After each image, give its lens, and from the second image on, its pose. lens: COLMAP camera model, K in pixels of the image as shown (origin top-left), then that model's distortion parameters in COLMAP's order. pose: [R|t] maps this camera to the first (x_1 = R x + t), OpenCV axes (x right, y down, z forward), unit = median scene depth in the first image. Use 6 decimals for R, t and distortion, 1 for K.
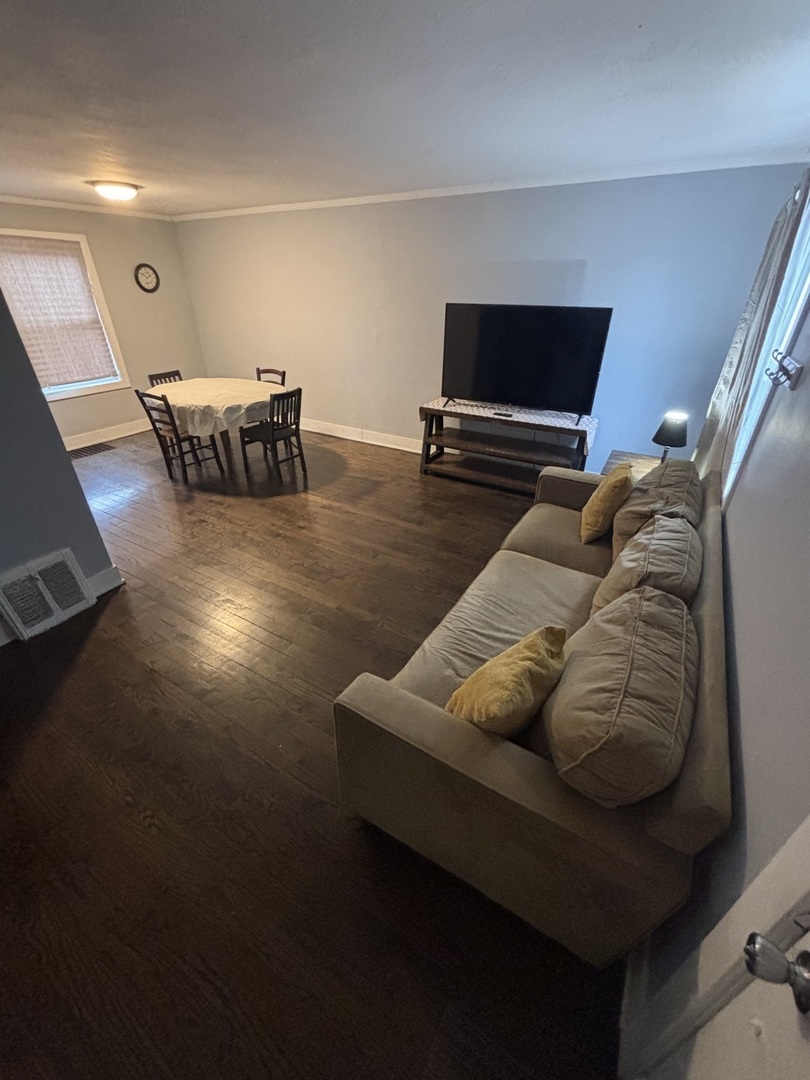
lens RADIAL K [[436.1, 0, 403.3], [0, 436.1, 539.8], [0, 0, 1]] dist [0.001062, -0.000122]
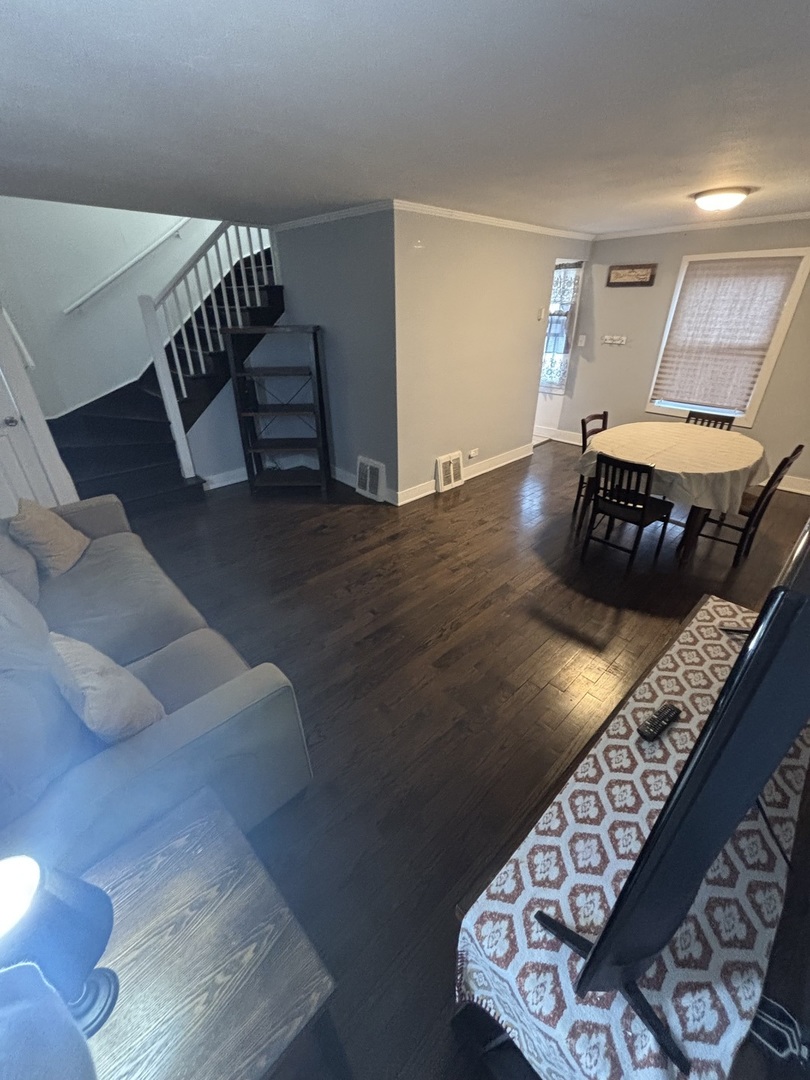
lens RADIAL K [[436.3, 0, 404.2], [0, 436.3, 539.3], [0, 0, 1]] dist [0.000356, -0.000076]
pose [[-0.123836, 0.518238, -0.846223, 0.468608], [-0.543759, 0.677911, 0.494735, -0.430707], [0.830055, 0.521407, 0.197847, 0.655302]]
